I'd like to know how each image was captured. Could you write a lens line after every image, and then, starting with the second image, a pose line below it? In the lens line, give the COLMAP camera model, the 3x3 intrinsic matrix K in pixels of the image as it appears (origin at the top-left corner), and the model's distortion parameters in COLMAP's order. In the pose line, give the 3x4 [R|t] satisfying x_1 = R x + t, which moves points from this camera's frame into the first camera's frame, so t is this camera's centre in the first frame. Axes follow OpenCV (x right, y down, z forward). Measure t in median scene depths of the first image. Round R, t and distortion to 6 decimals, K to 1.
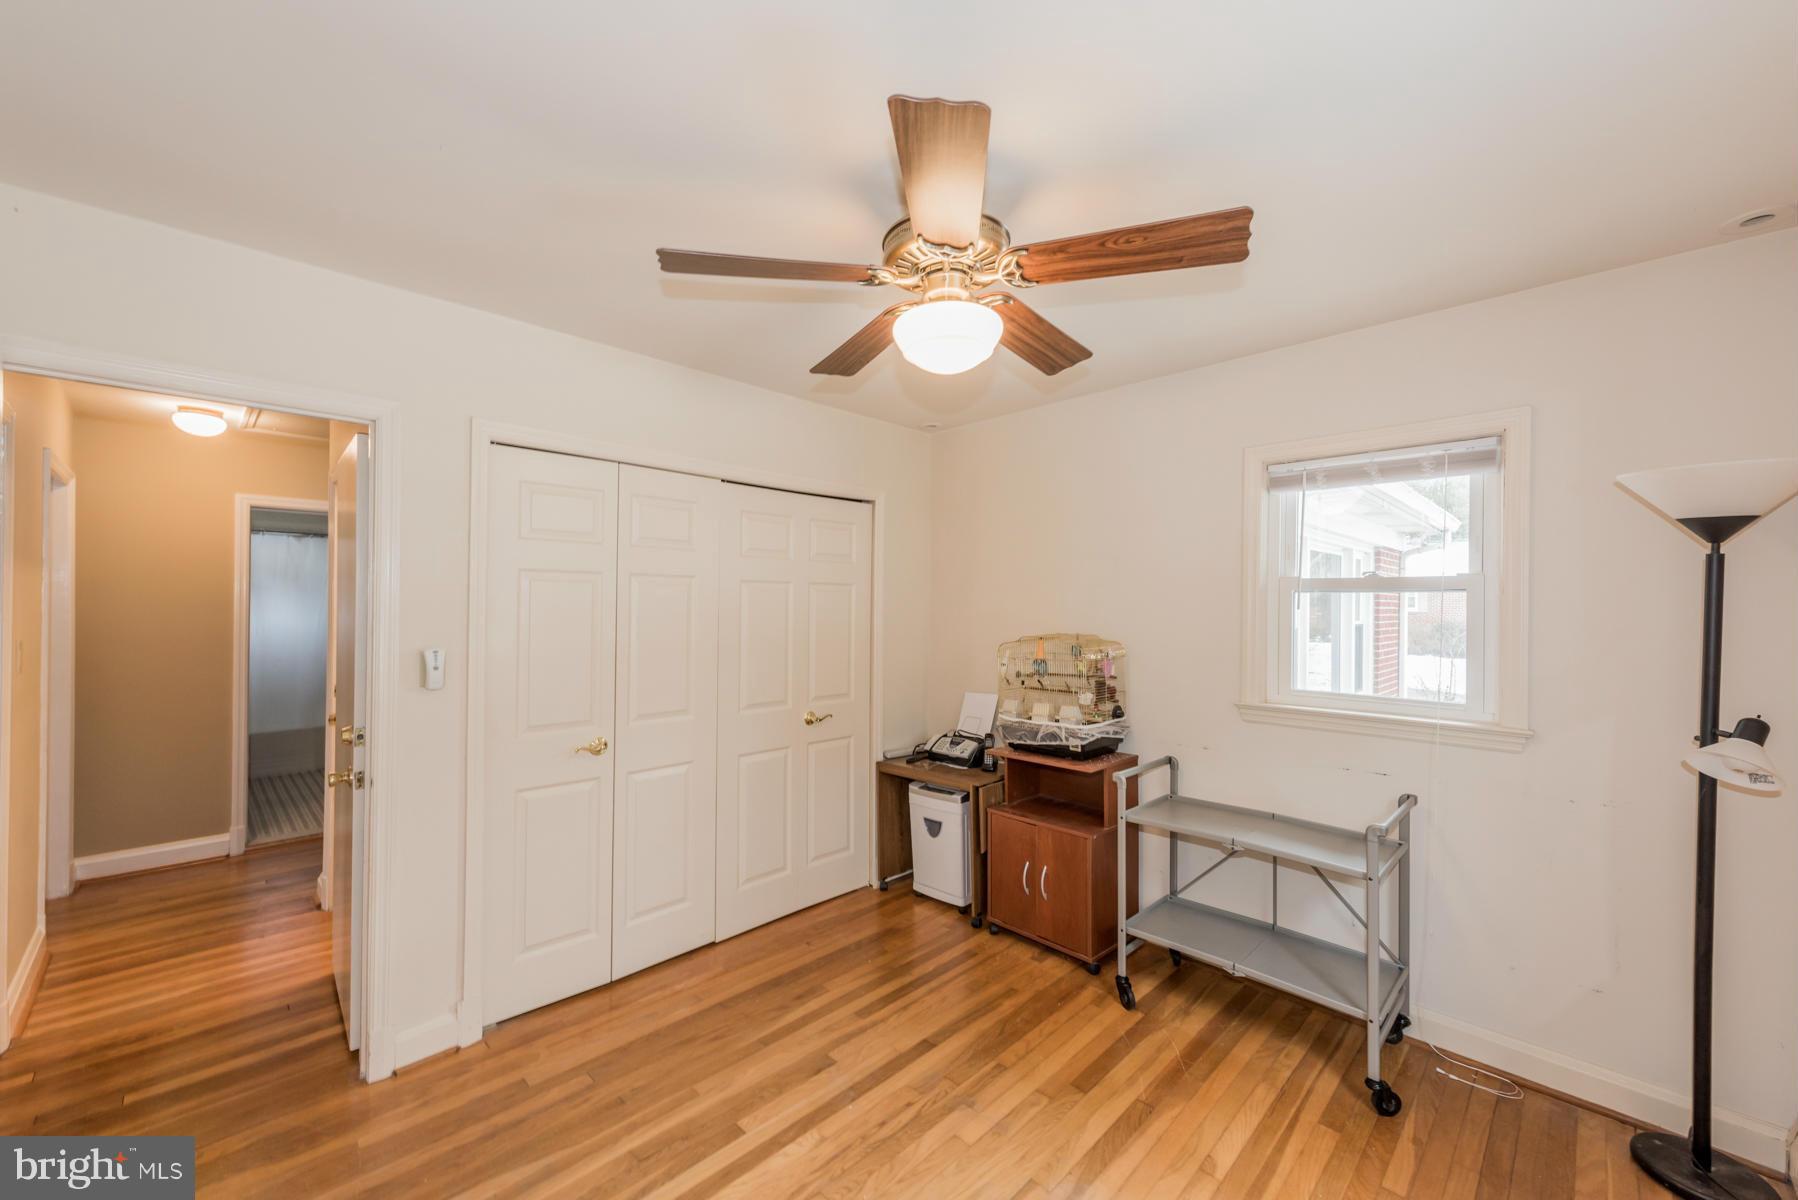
lens RADIAL K [[699.8, 0, 901.1], [0, 699.8, 603.2], [0, 0, 1]] dist [0.016077, -0.004687]
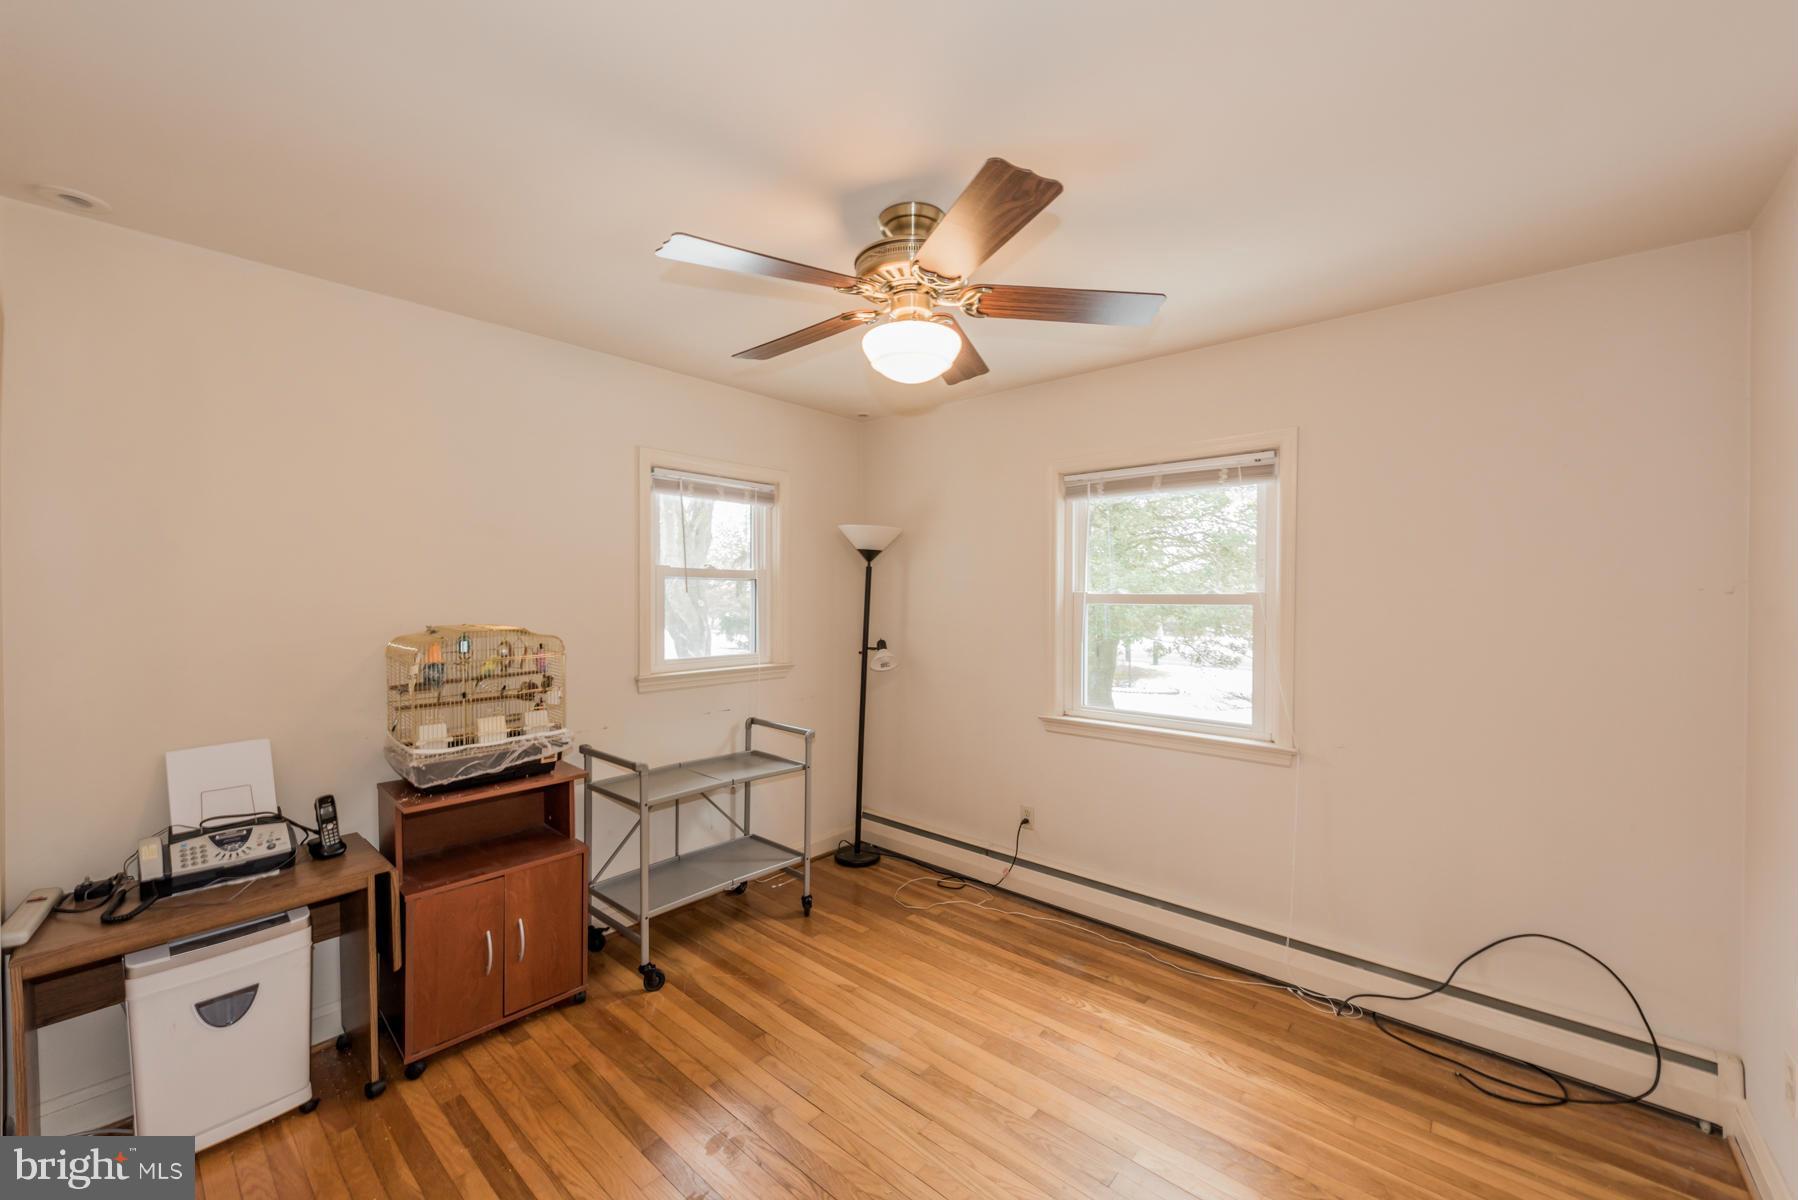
lens RADIAL K [[699.8, 0, 901.1], [0, 699.8, 603.2], [0, 0, 1]] dist [0.016077, -0.004687]
pose [[-0.063816, -0.016868, 0.997819, -0.694442], [-0.004888, 0.999850, 0.016590, 0.005376], [-0.997950, -0.003818, -0.063889, 0.716769]]
